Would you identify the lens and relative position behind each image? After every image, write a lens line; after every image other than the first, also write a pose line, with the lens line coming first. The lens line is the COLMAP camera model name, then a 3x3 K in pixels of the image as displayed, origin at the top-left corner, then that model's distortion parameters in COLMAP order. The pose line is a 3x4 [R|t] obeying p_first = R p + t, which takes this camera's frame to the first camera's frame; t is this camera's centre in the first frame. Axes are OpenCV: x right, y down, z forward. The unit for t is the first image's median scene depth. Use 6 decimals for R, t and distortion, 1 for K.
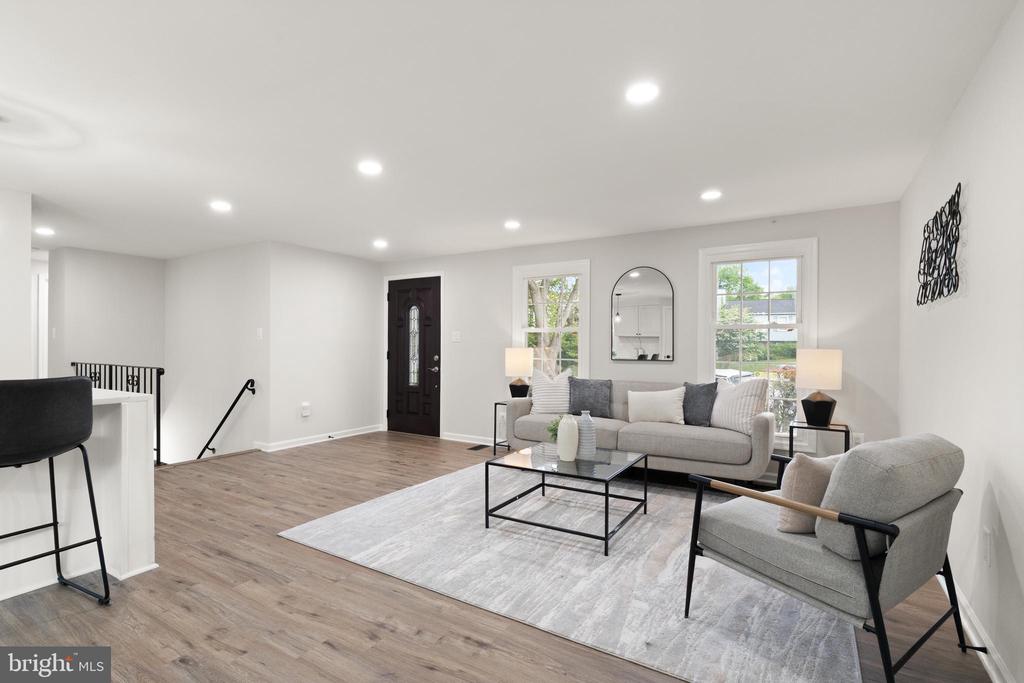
lens RADIAL K [[486.1, 0, 512.0], [0, 486.1, 341.5], [0, 0, 1]] dist [-0.000091, 0.000087]
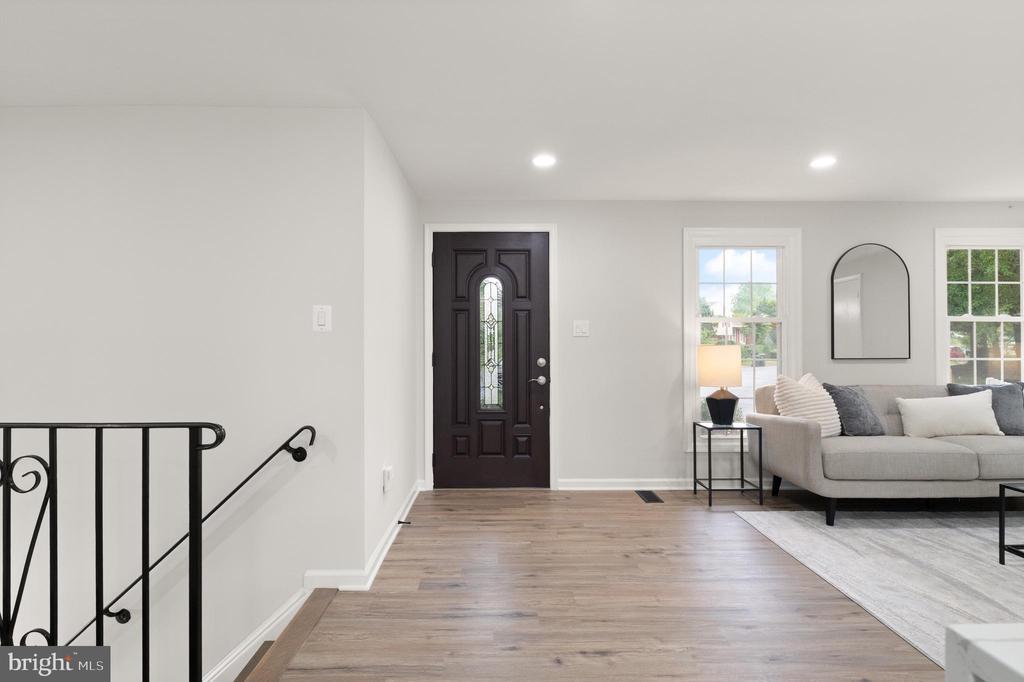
lens RADIAL K [[512.2, 0, 512.0], [0, 512.2, 341.0], [0, 0, 1]] dist [0.001910, 0.000286]
pose [[0.844916, -0.005844, 0.534867, -0.736321], [0.000743, 0.999952, 0.009751, -0.000313], [-0.534898, -0.007841, 0.844880, 0.630591]]
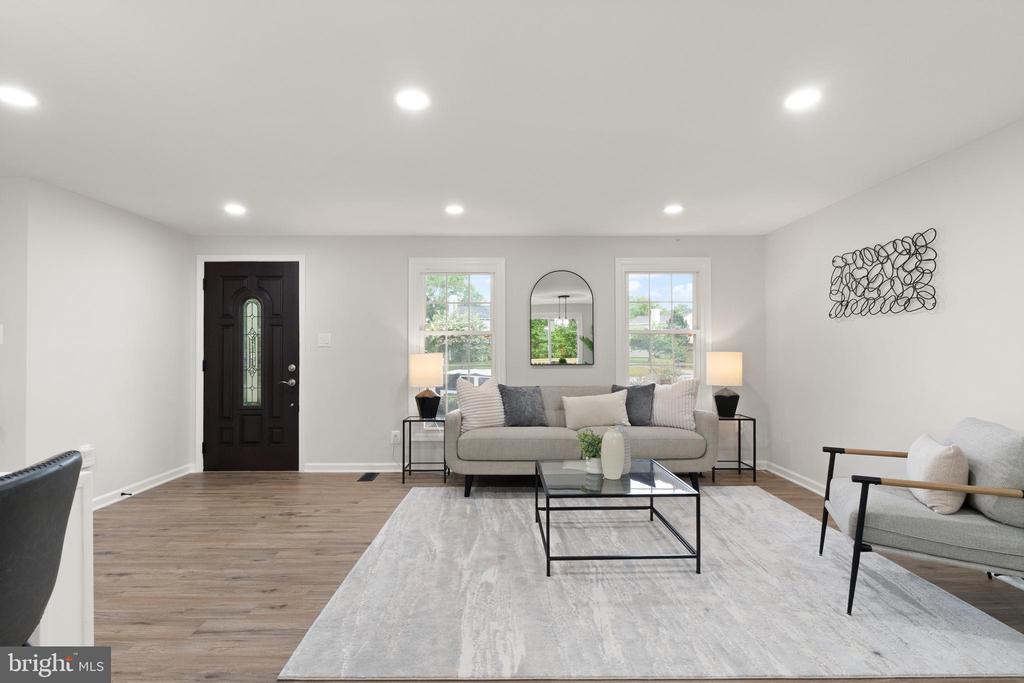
lens RADIAL K [[481.7, 0, 512.0], [0, 481.7, 341.5], [0, 0, 1]] dist [-0.002421, -0.000199]
pose [[0.847461, 0.001118, 0.530857, -0.360959], [0.002031, 0.999984, -0.005349, -0.003932], [-0.530854, 0.005611, 0.847445, 0.233936]]
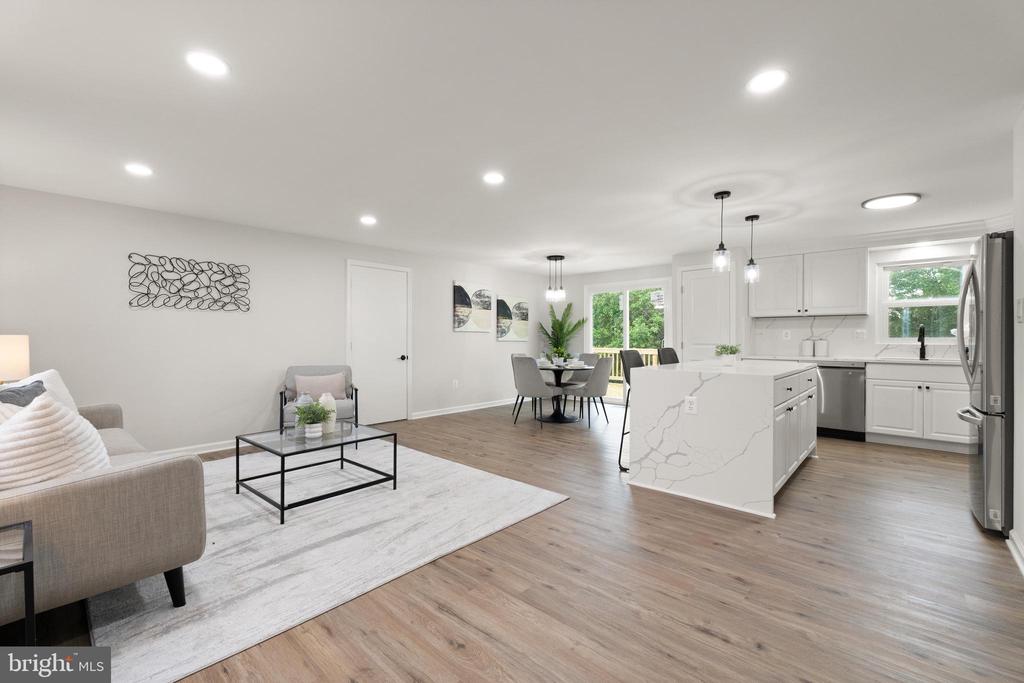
lens RADIAL K [[438.0, 0, 512.0], [0, 438.0, 341.5], [0, 0, 1]] dist [0.001599, 0.000243]
pose [[-0.982046, -0.004711, 0.188583, -0.355437], [-0.005040, 0.999986, -0.001266, 0.018899], [-0.188574, -0.002194, -0.982056, 1.340879]]
